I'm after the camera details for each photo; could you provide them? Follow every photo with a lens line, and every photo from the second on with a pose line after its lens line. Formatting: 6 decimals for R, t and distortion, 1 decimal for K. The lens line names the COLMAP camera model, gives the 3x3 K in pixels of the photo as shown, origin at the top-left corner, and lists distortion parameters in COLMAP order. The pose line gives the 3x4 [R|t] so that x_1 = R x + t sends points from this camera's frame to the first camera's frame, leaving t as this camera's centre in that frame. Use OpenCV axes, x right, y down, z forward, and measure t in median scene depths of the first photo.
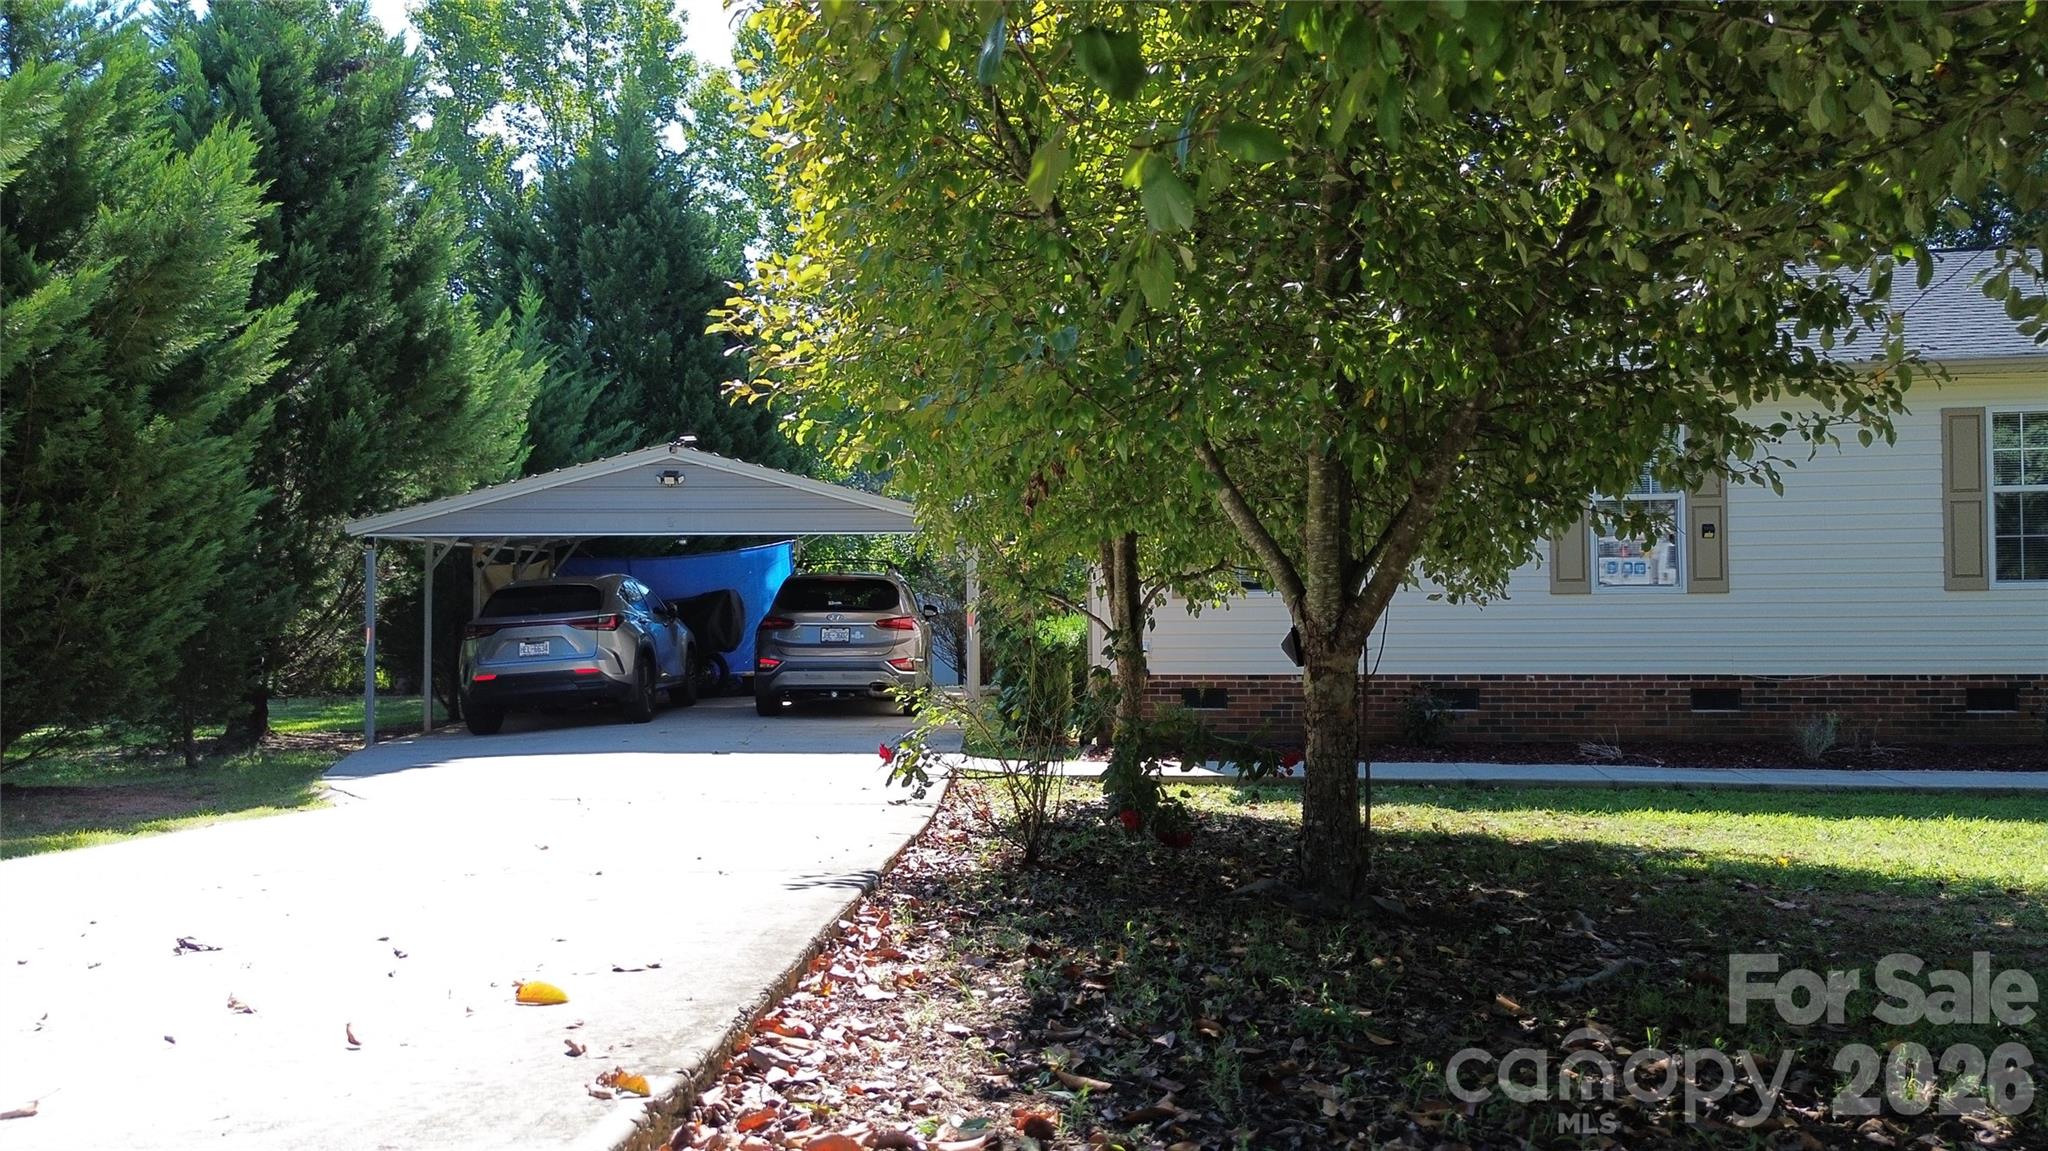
lens RADIAL K [[1448.9, 0, 1009.5], [0, 1448.9, 574.1], [0, 0, 1]] dist [0.023256, -0.014010]
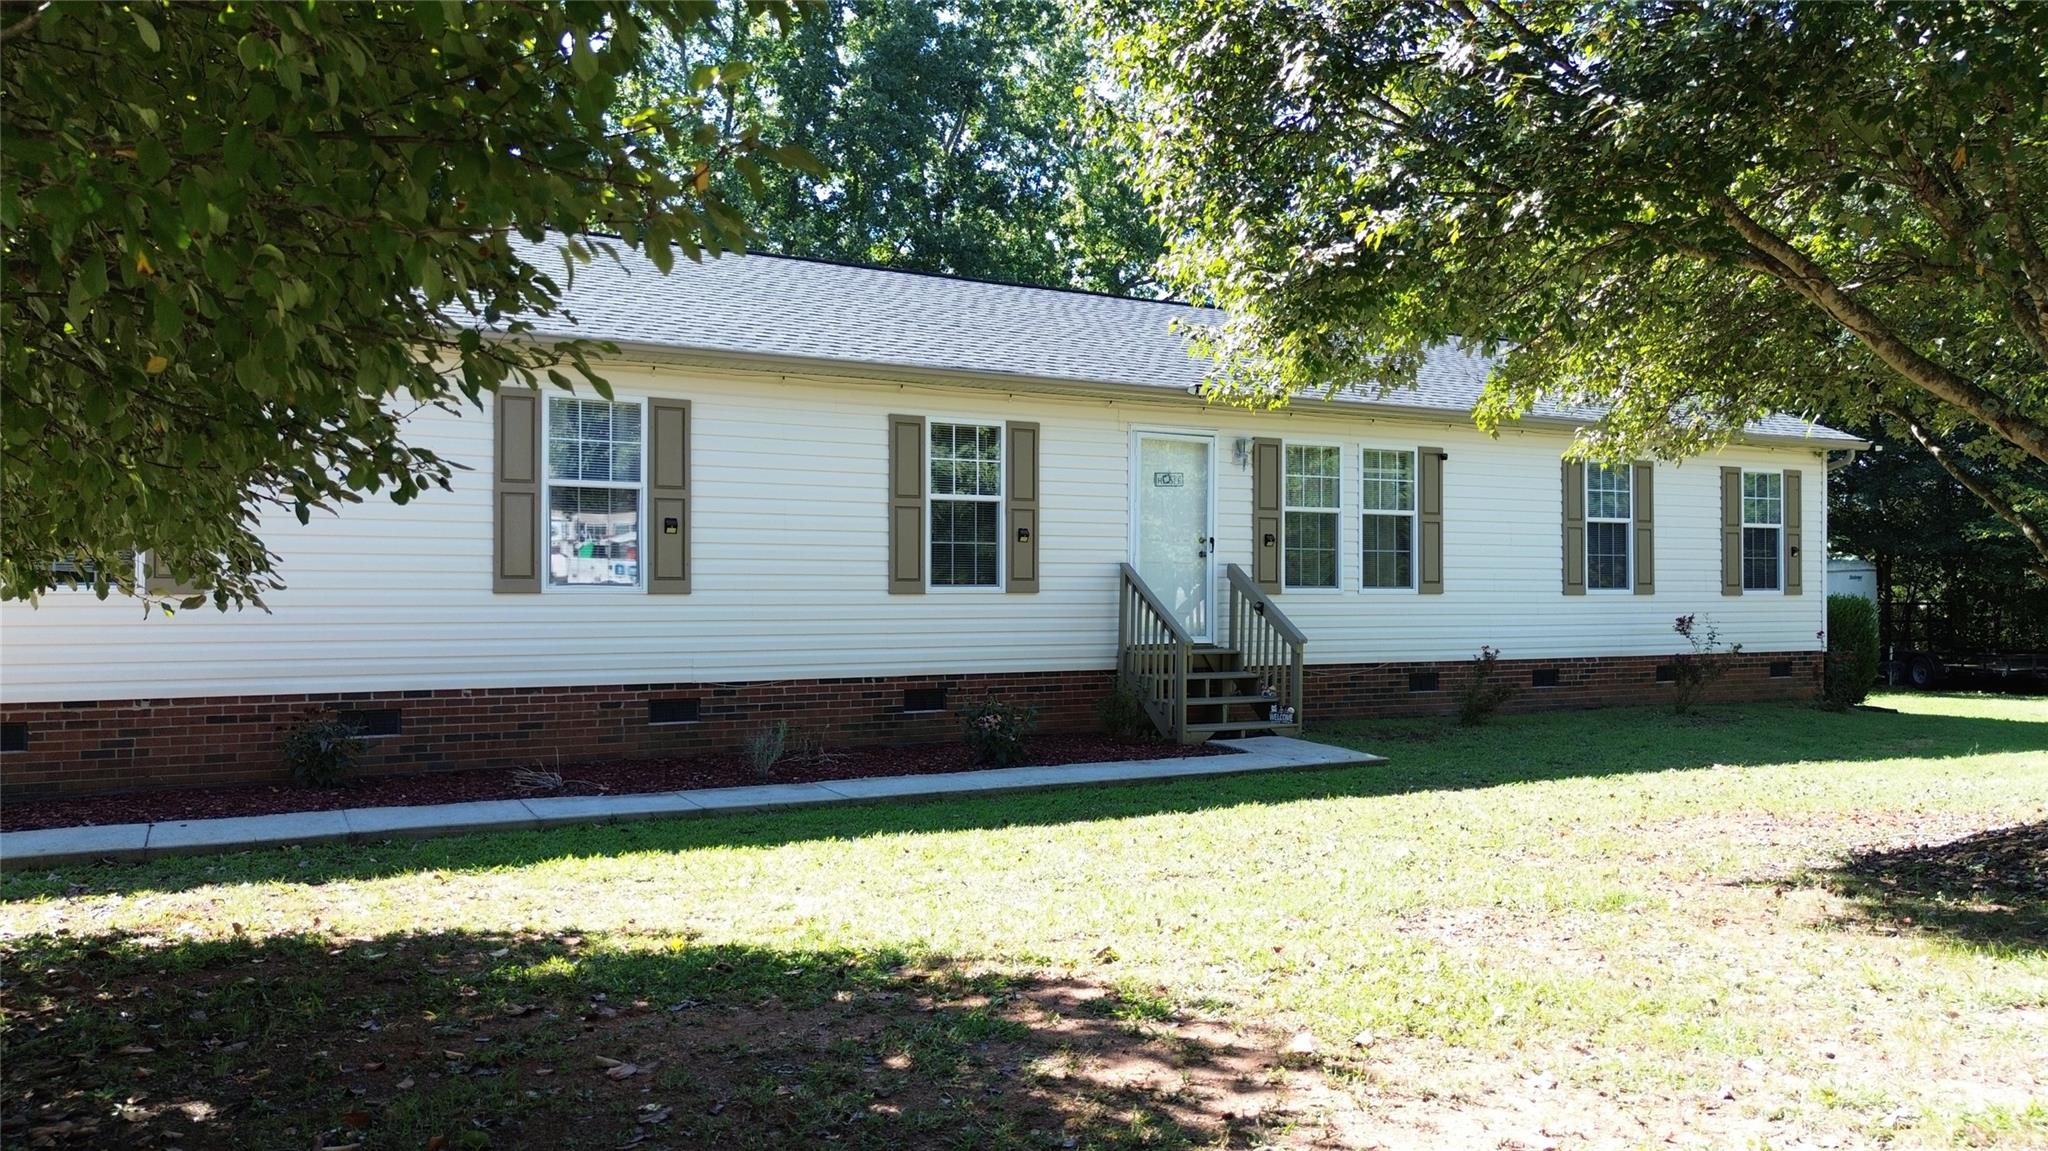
lens RADIAL K [[1448.9, 0, 1024.8], [0, 1448.9, 580.8], [0, 0, 1]] dist [0.023256, -0.014010]
pose [[0.794845, 0.015793, 0.606607, 0.106525], [-0.016537, 0.999854, -0.004363, 0.005229], [-0.606587, -0.006563, 0.794990, 0.143436]]
